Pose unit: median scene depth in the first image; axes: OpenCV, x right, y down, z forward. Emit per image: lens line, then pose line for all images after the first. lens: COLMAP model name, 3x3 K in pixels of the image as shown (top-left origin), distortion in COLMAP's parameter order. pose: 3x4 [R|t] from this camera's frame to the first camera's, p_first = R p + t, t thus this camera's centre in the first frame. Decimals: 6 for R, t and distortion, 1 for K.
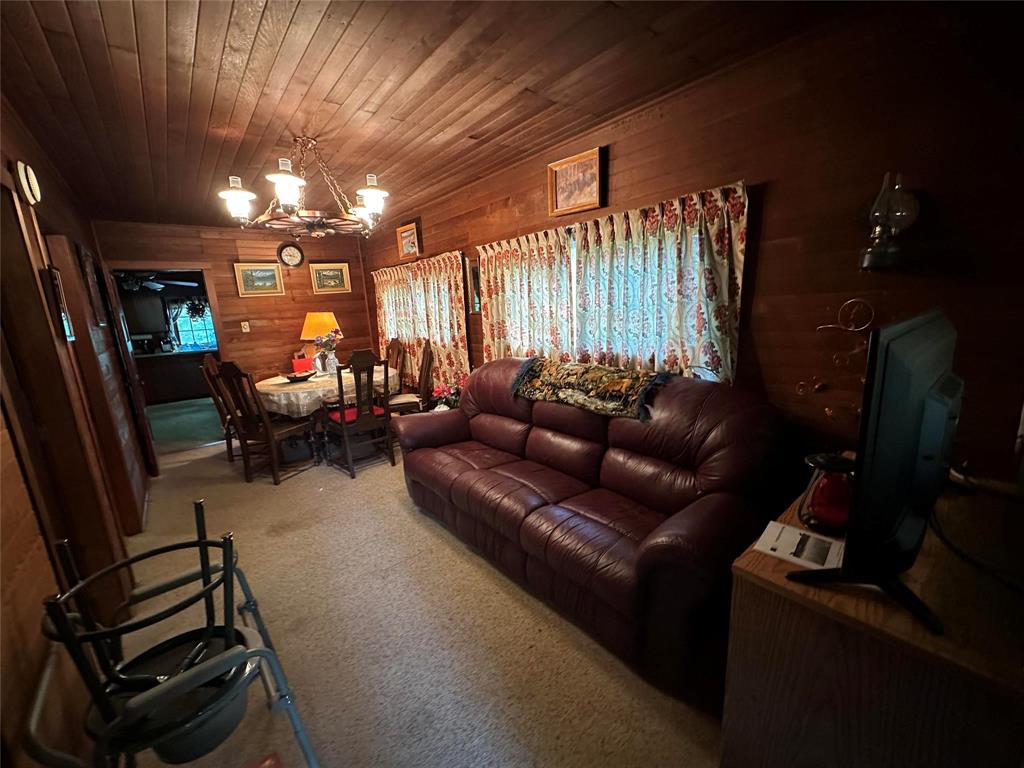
lens RADIAL K [[407.8, 0, 511.6], [0, 407.8, 383.5], [0, 0, 1]] dist [-0.005832, 0.001206]
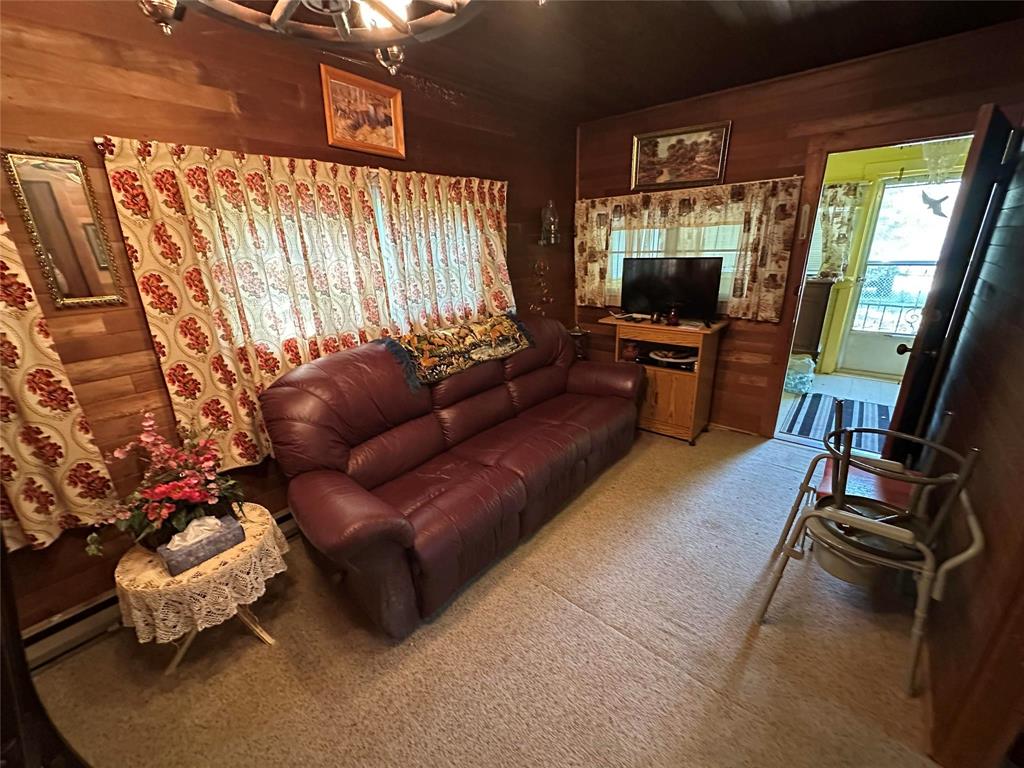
lens RADIAL K [[407.8, 0, 512.3], [0, 407.8, 383.9], [0, 0, 1]] dist [-0.005832, 0.001206]
pose [[-0.153920, -0.263116, 0.952407, -0.795527], [0.239838, 0.925118, 0.294338, -0.168613], [-0.958533, 0.273728, -0.079289, 0.936901]]
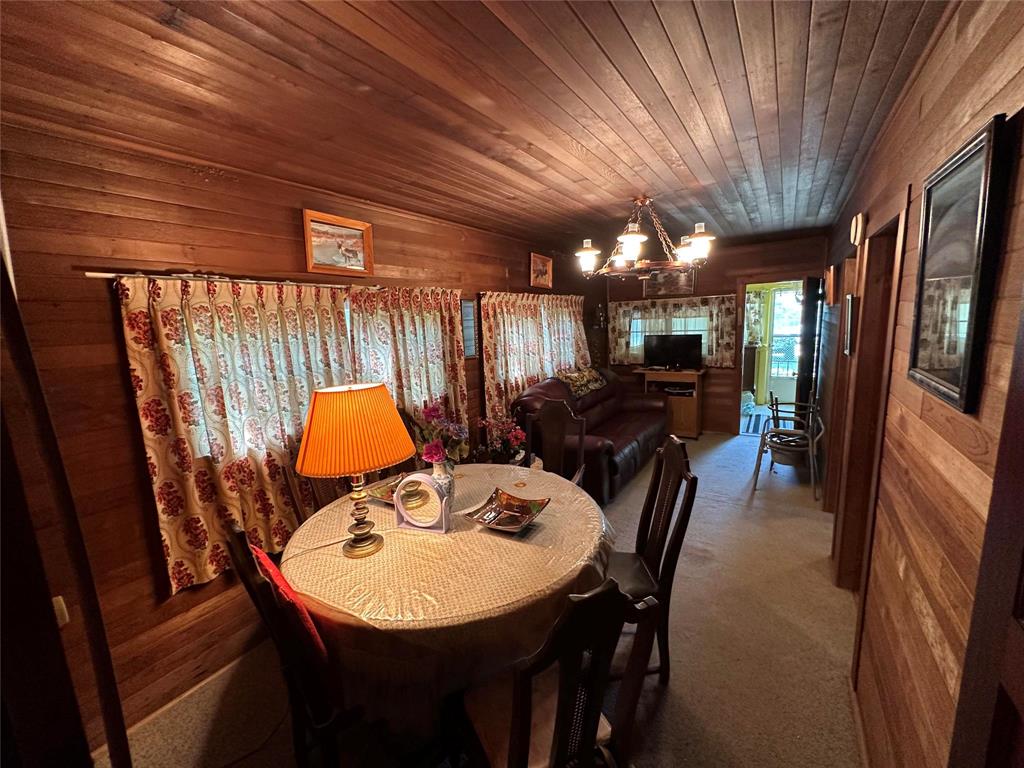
lens RADIAL K [[407.8, 0, 512.6], [0, 407.8, 383.3], [0, 0, 1]] dist [-0.005832, 0.001206]
pose [[-0.279629, -0.081711, 0.956625, -1.450683], [0.249168, 0.956058, 0.154496, -0.339977], [-0.927212, 0.281562, -0.246982, 1.657148]]
